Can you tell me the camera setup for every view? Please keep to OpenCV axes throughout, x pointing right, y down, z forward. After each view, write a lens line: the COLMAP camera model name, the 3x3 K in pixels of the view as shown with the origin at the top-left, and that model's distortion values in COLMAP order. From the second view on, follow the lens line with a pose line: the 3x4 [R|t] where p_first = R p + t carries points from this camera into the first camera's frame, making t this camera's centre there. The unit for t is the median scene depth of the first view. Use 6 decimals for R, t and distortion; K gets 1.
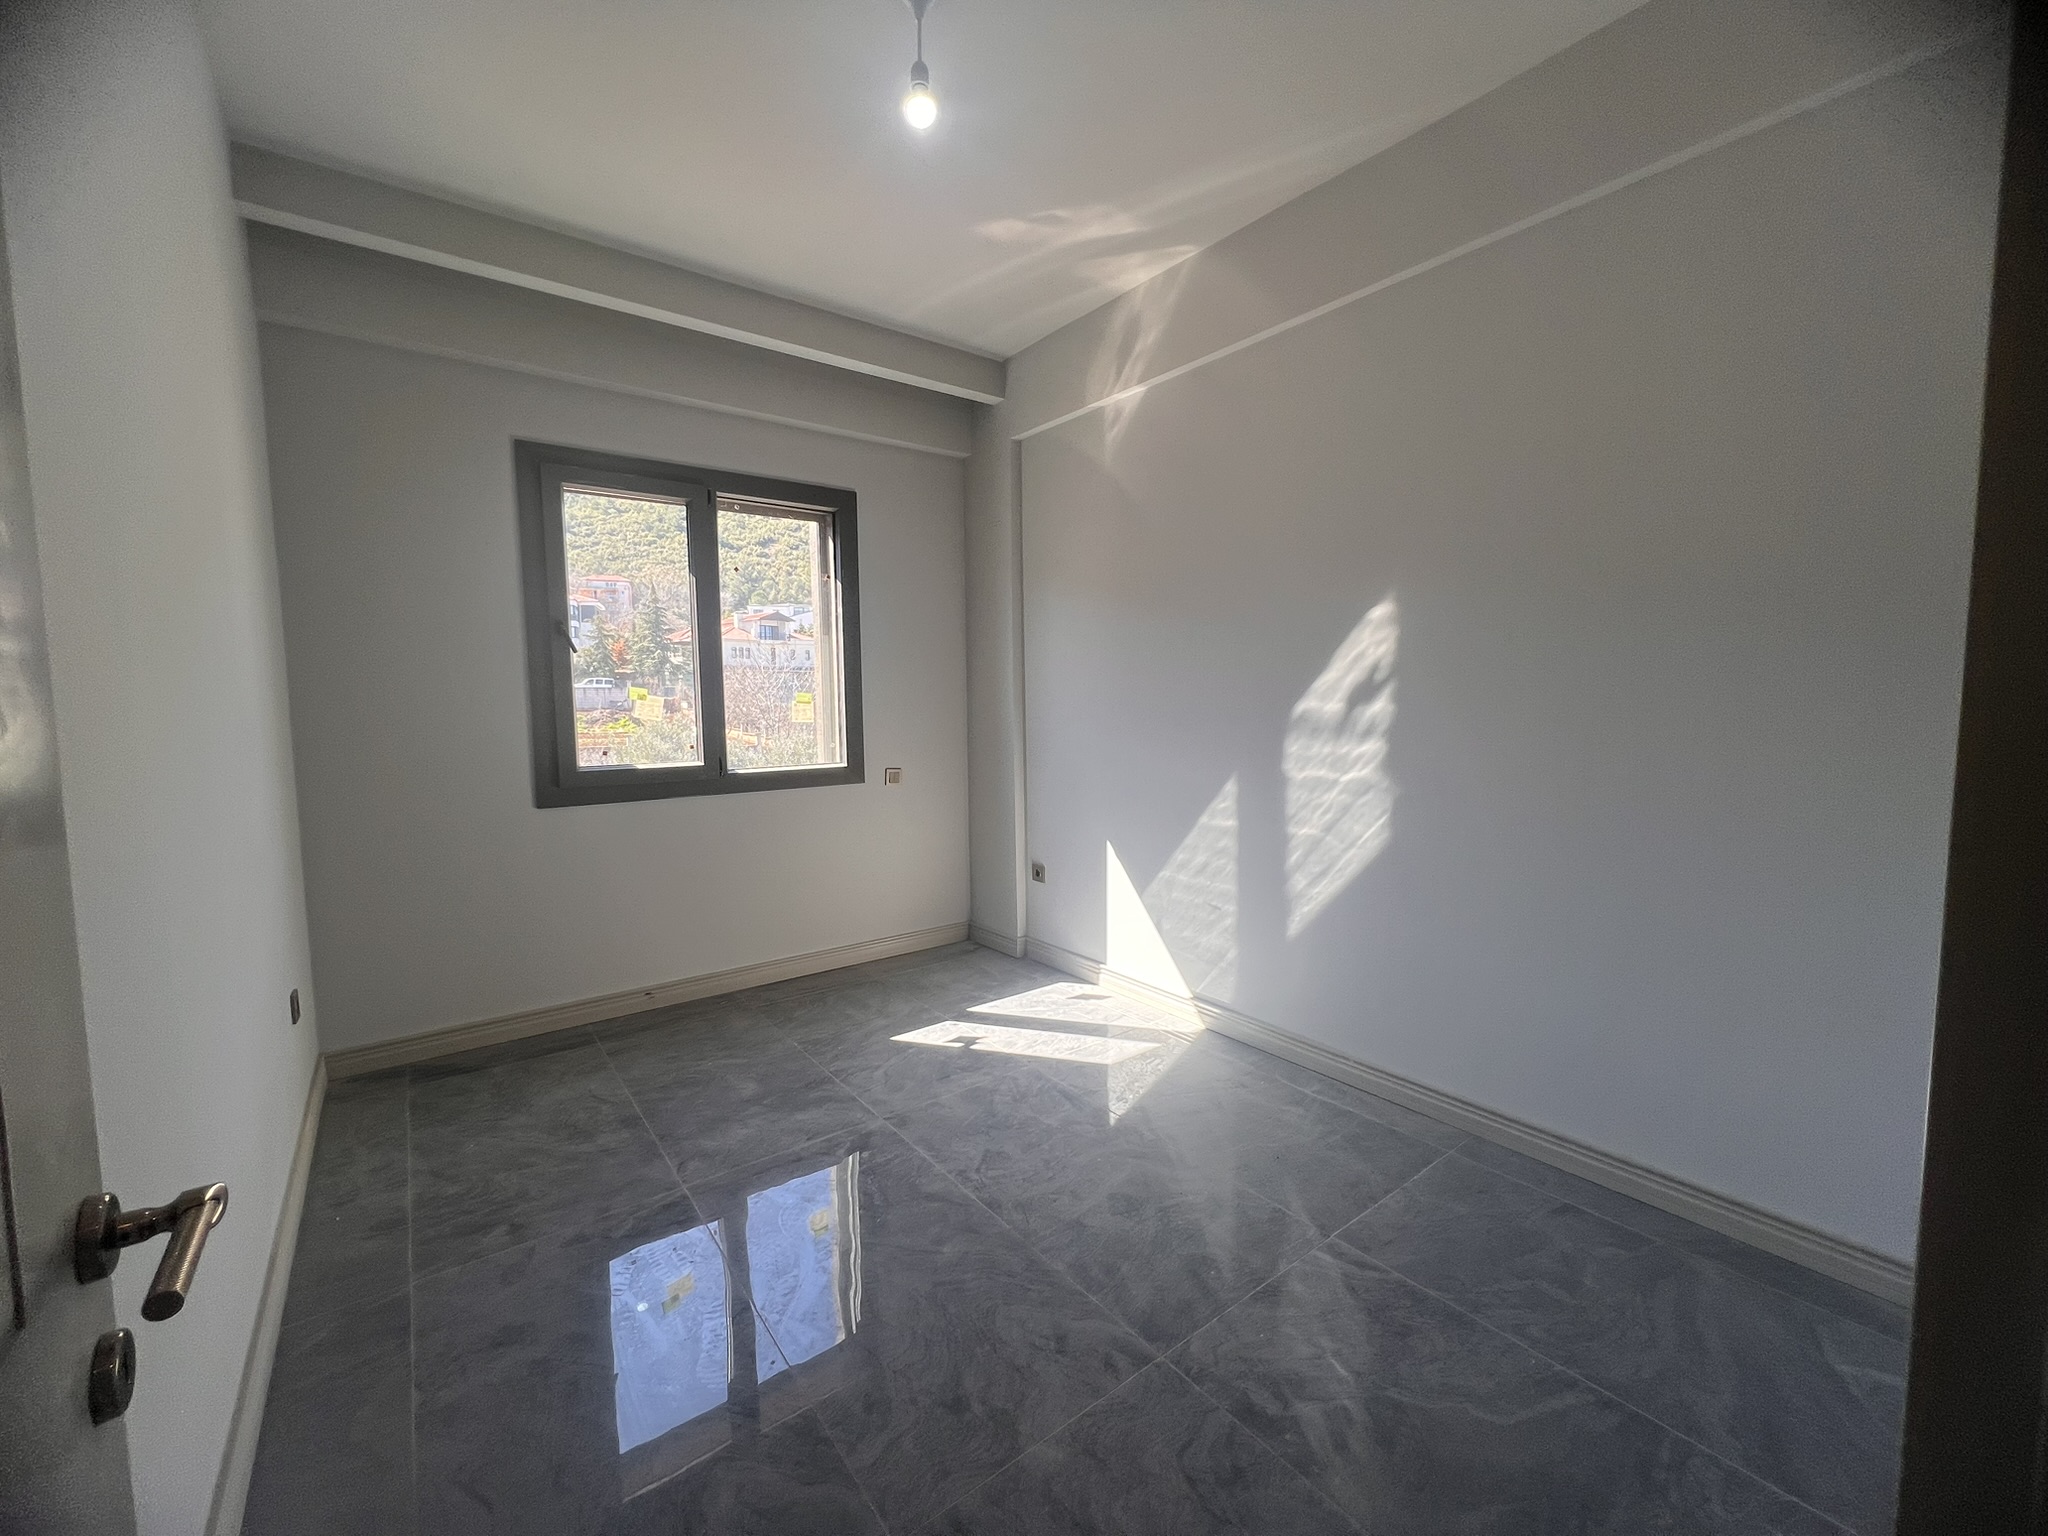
lens RADIAL K [[821.1, 0, 1014.5], [0, 821.1, 768.9], [0, 0, 1]] dist [-0.001131, -0.000204]
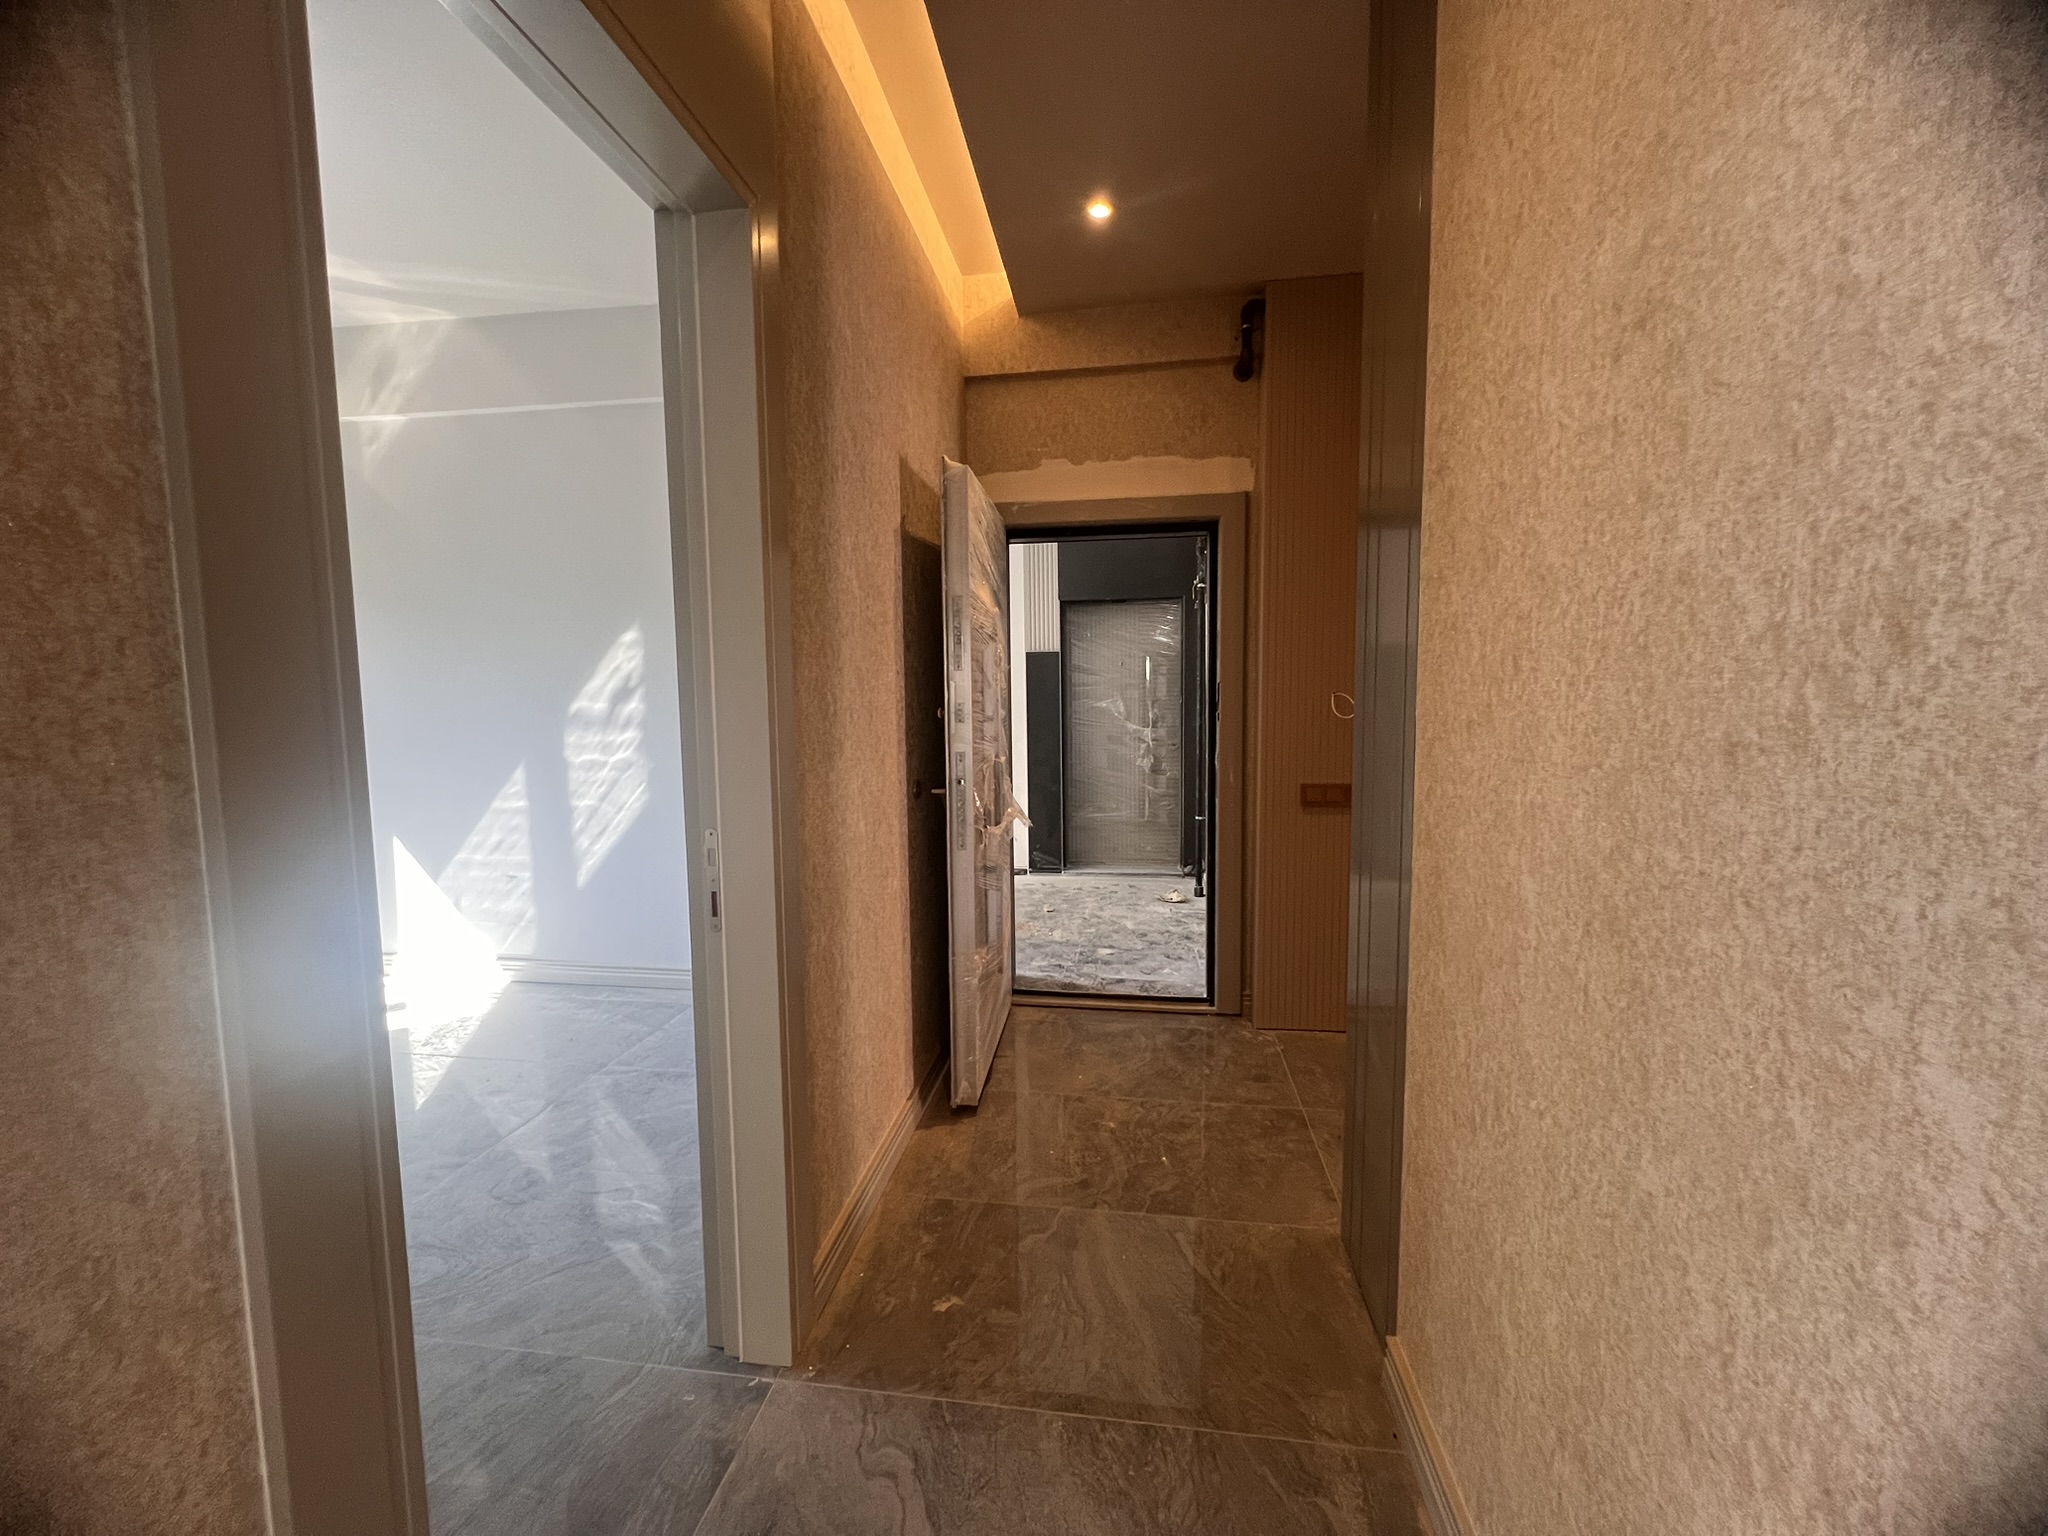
lens RADIAL K [[818.4, 0, 1015.8], [0, 818.4, 756.2], [0, 0, 1]] dist [-0.000842, -0.000089]
pose [[0.712070, -0.056966, 0.699794, -0.058483], [0.063222, 0.997856, 0.016899, 0.024045], [-0.699256, 0.032209, 0.714145, -0.387962]]
